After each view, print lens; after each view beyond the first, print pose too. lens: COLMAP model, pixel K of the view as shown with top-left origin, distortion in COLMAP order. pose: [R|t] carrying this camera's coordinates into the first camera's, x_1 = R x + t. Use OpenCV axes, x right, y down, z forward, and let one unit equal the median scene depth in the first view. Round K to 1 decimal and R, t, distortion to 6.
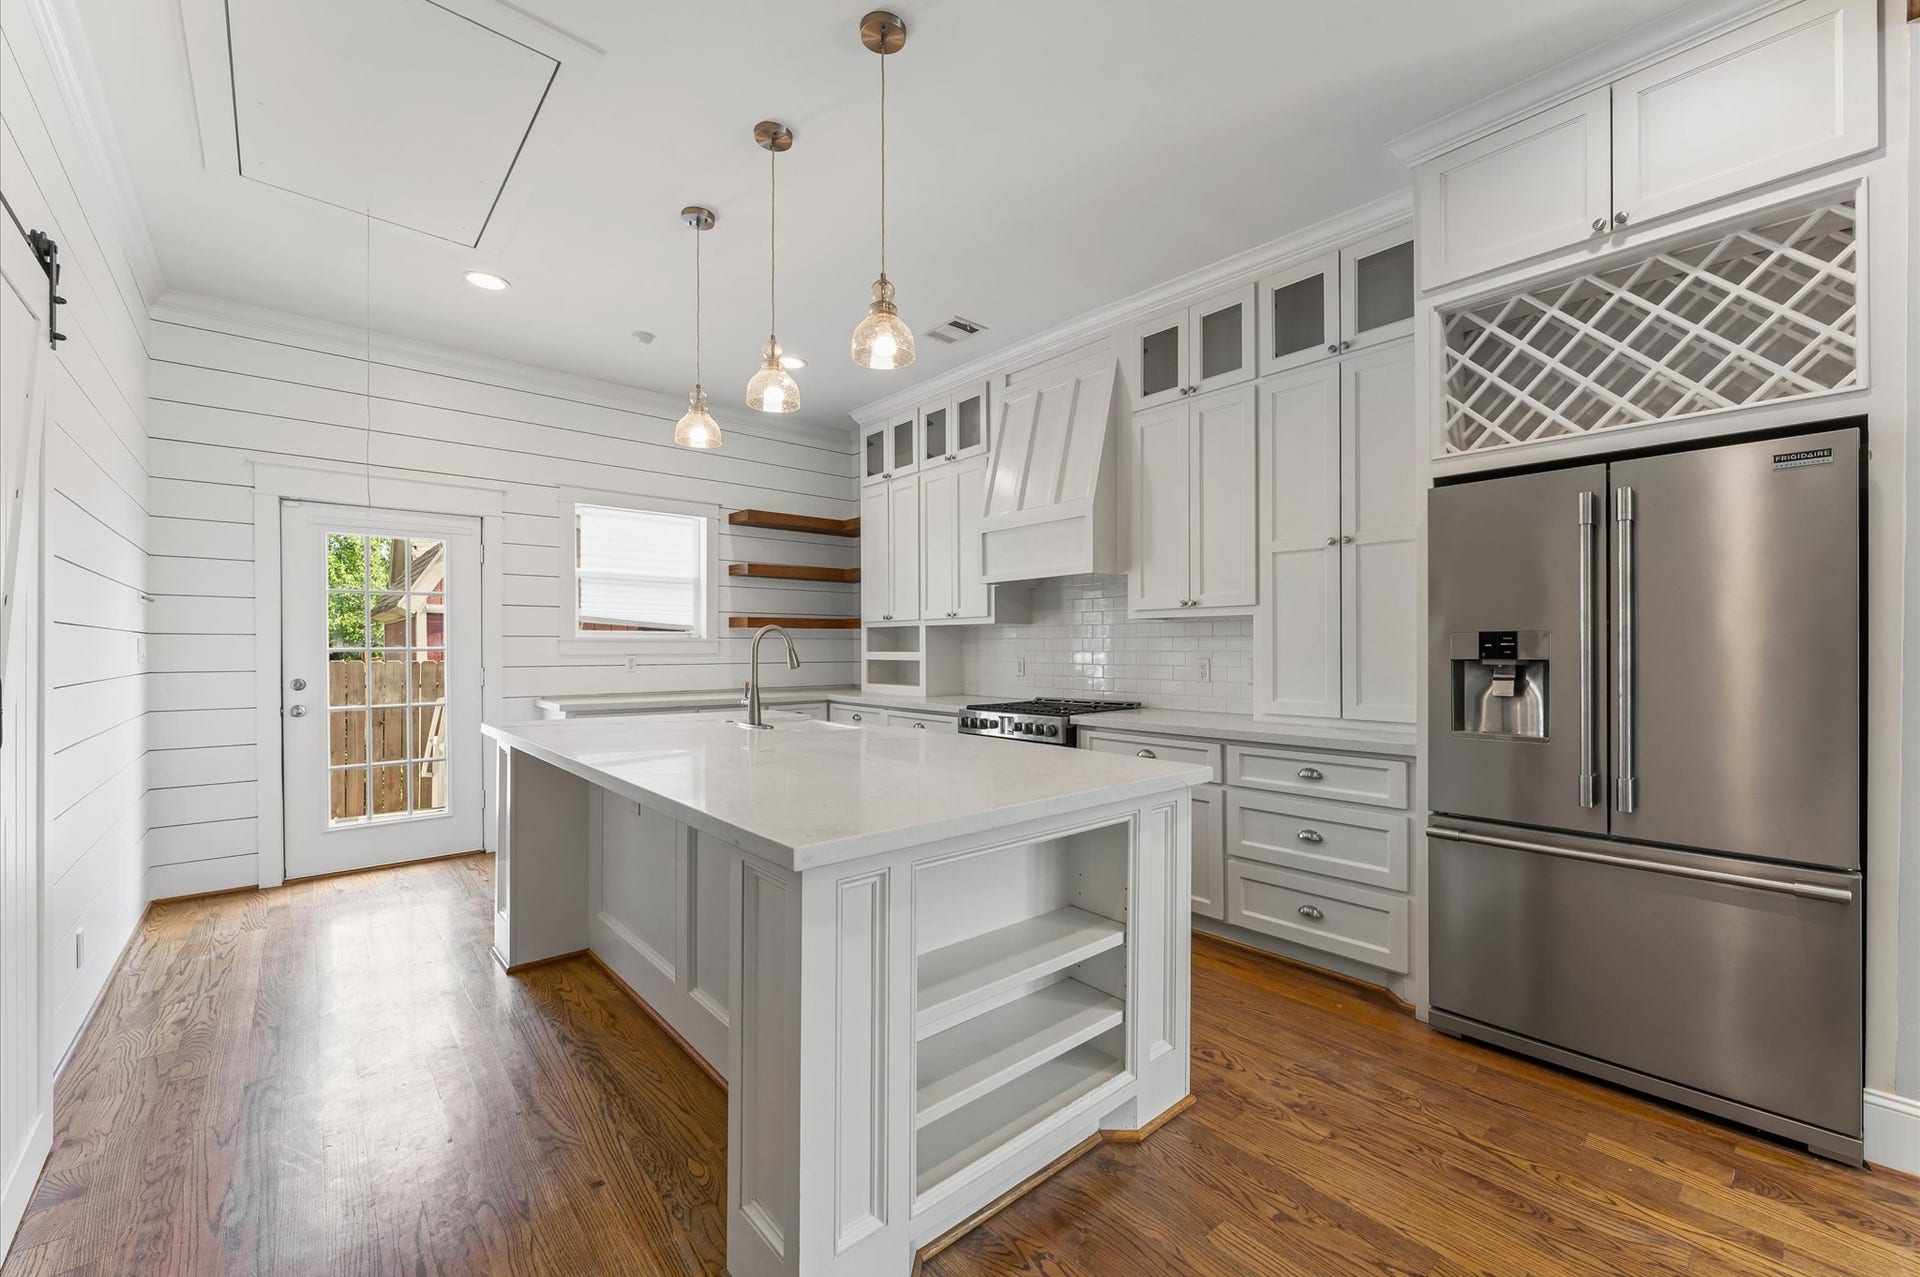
lens RADIAL K [[754.7, 0, 956.4], [0, 754.7, 645.3], [0, 0, 1]] dist [-0.002435, -0.000080]
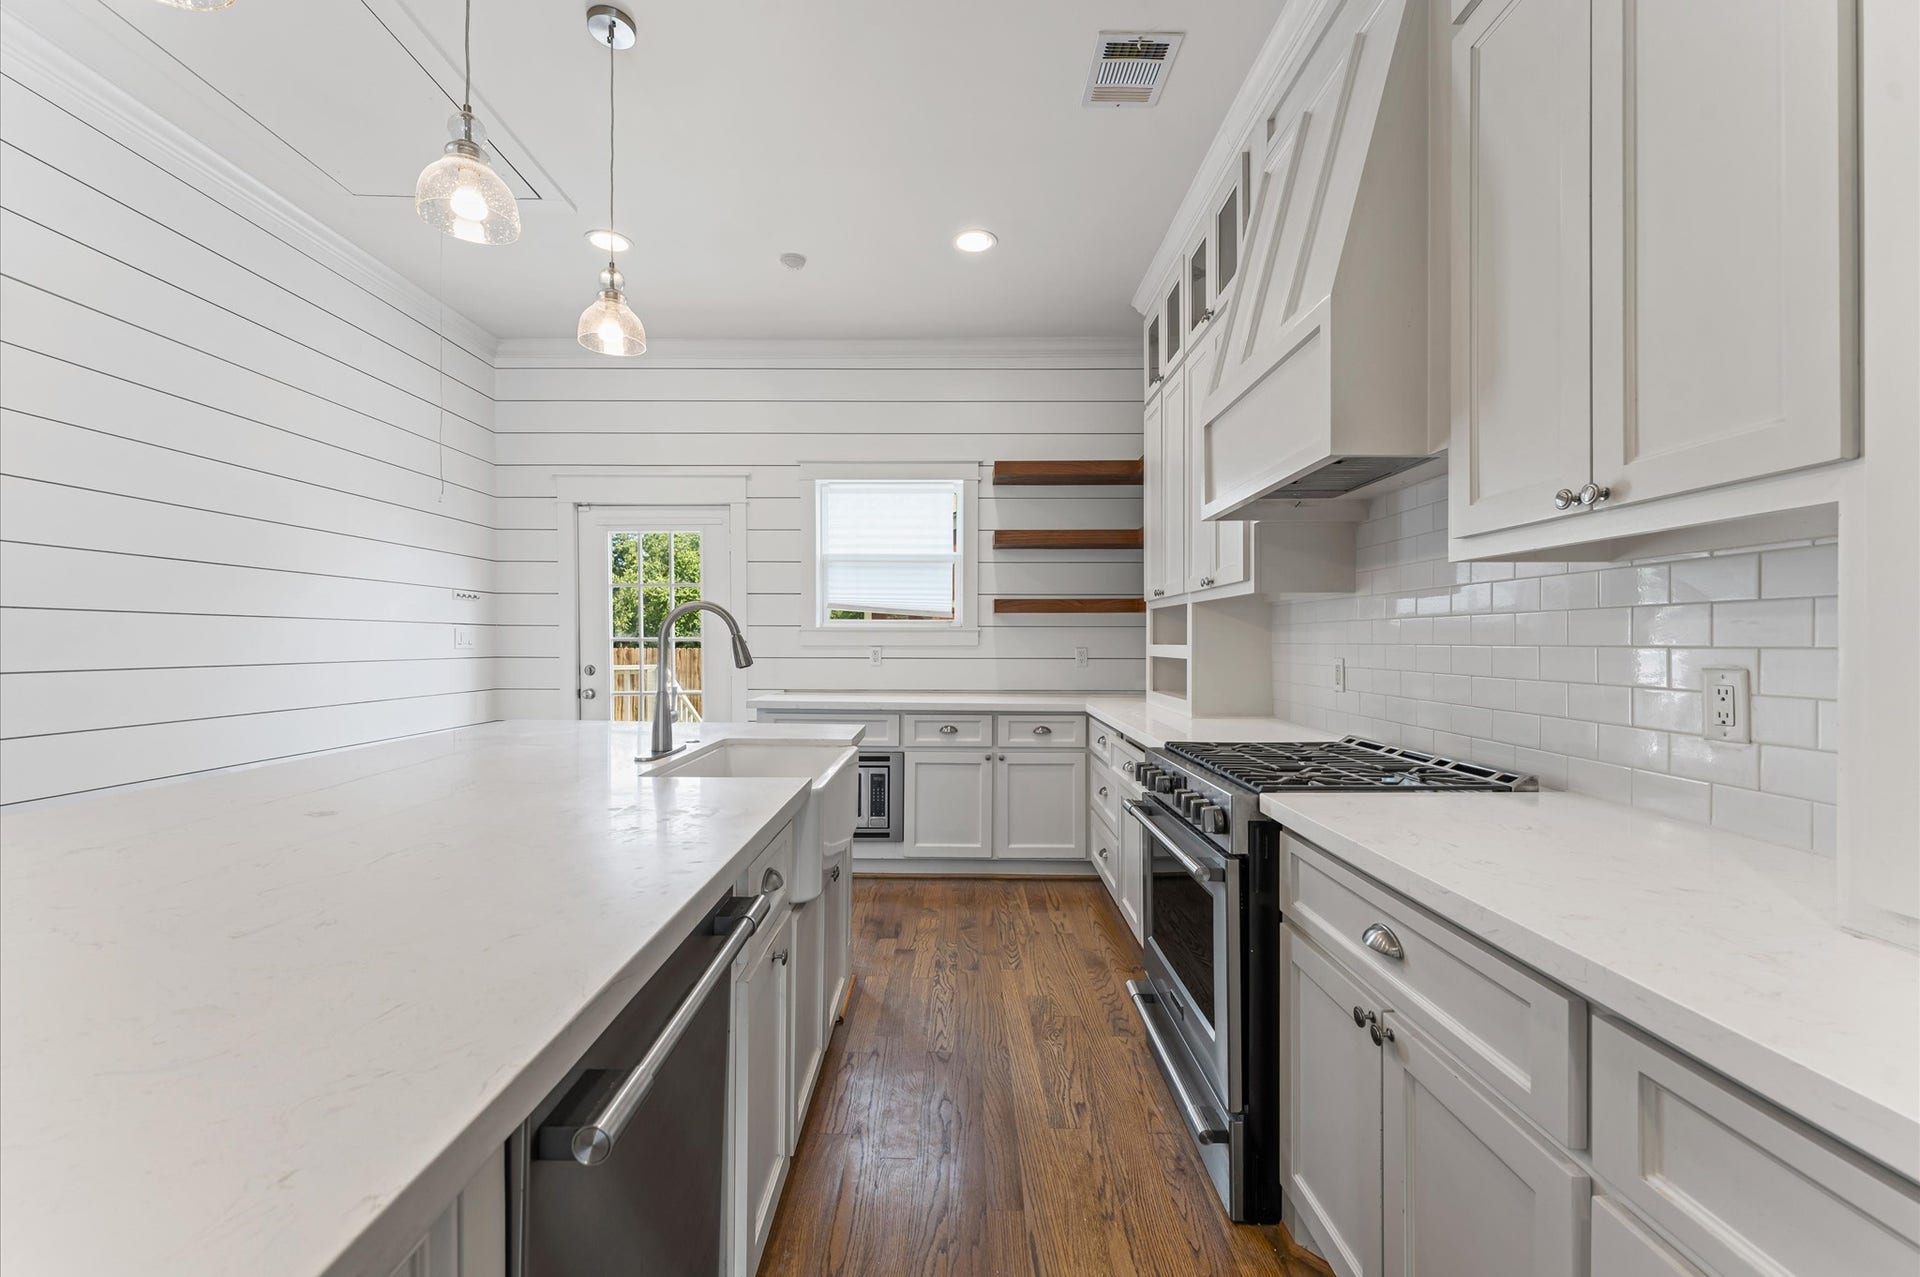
lens RADIAL K [[754.7, 0, 960.0], [0, 754.7, 642.0], [0, 0, 1]] dist [-0.002435, -0.000080]
pose [[0.755841, 0.004708, -0.654738, 0.231577], [-0.002659, 0.999988, 0.004121, 0.004110], [0.654750, -0.001374, 0.755845, 0.426364]]
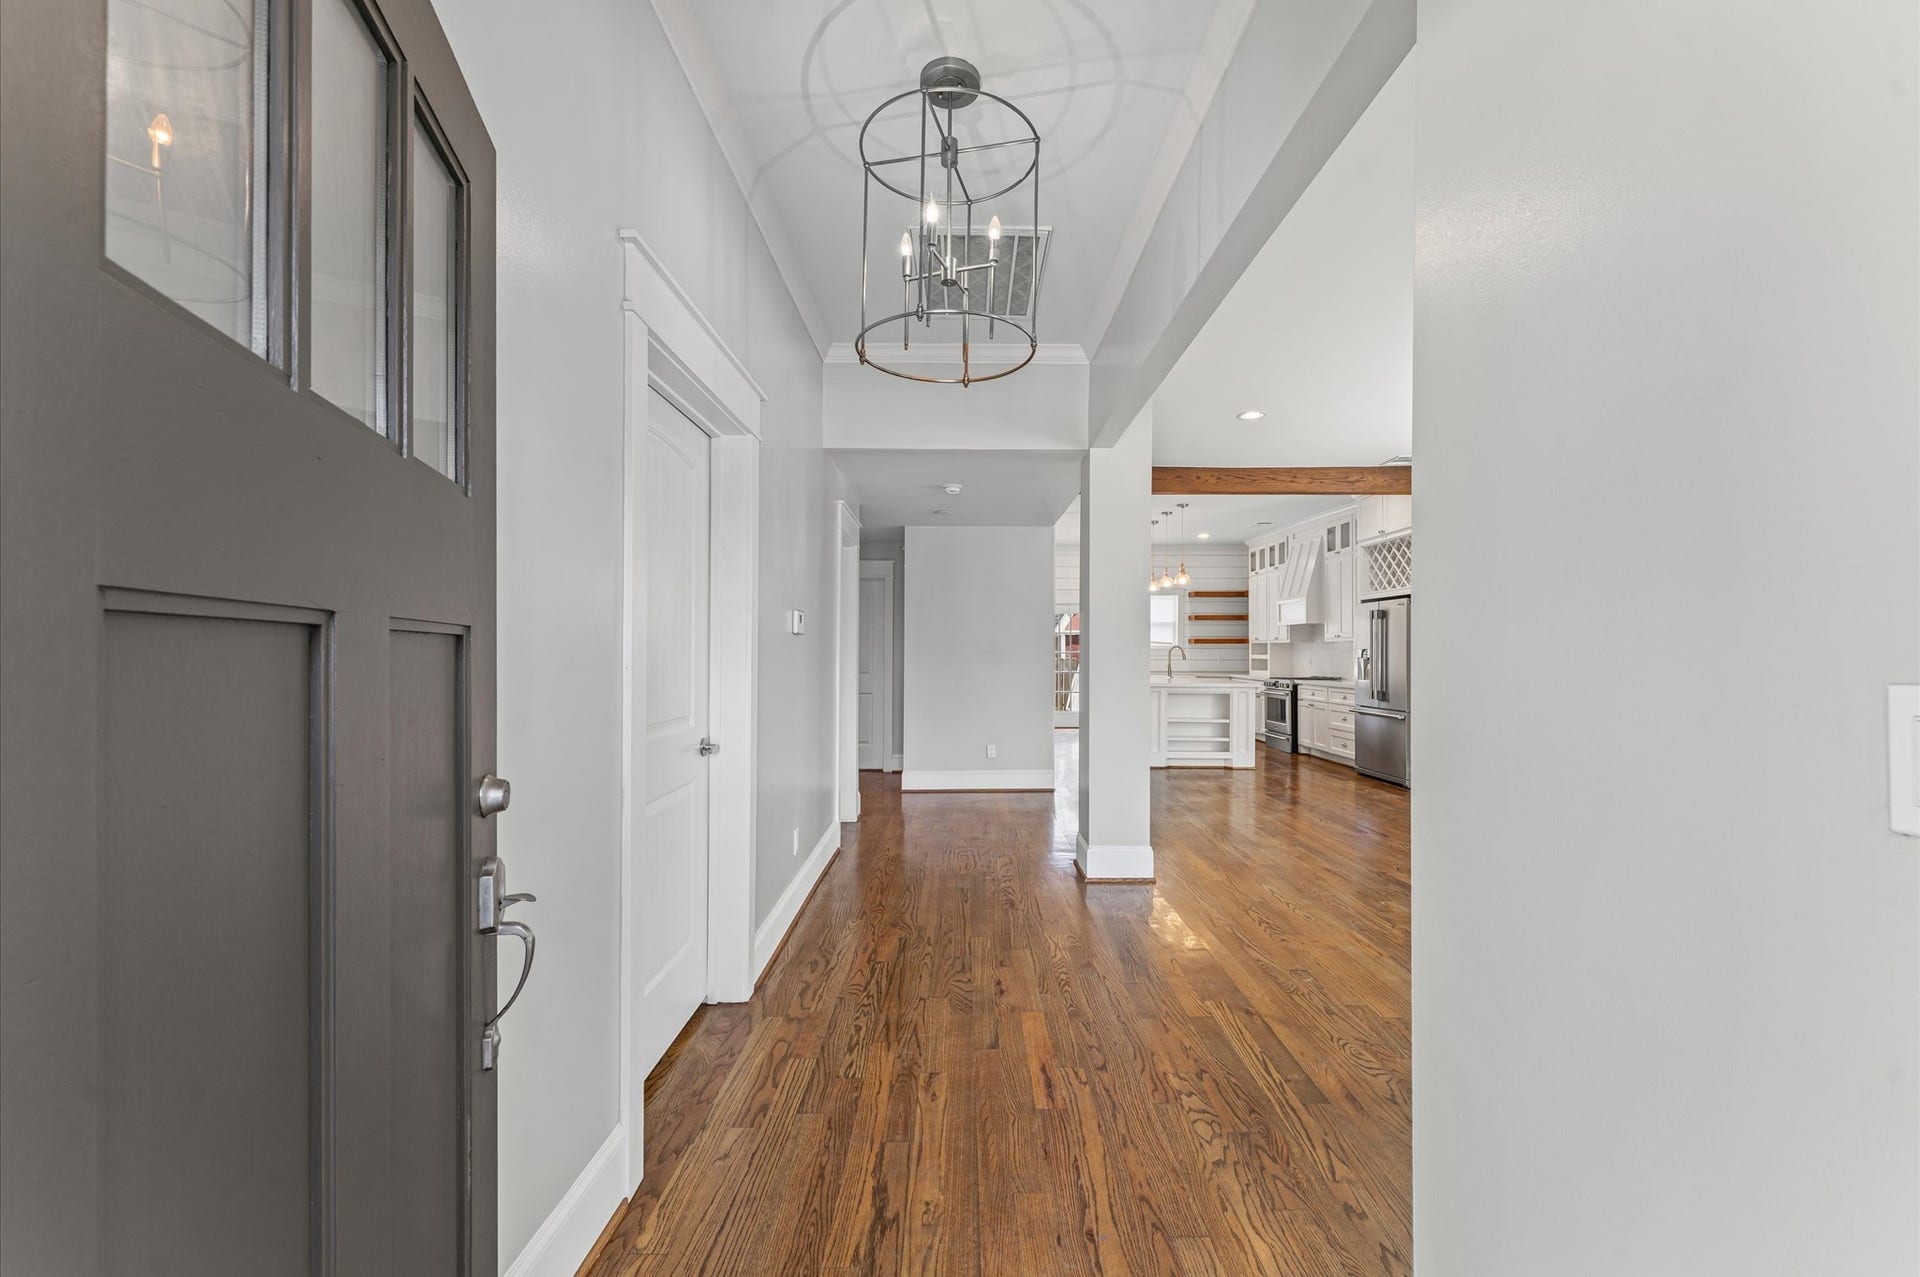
lens RADIAL K [[754.7, 0, 961.1], [0, 754.7, 648.7], [0, 0, 1]] dist [-0.002435, -0.000080]
pose [[0.755077, 0.002818, -0.655630, 0.741585], [-0.003382, 0.999994, 0.000403, -0.007554], [0.655628, 0.001913, 0.755082, -1.270167]]
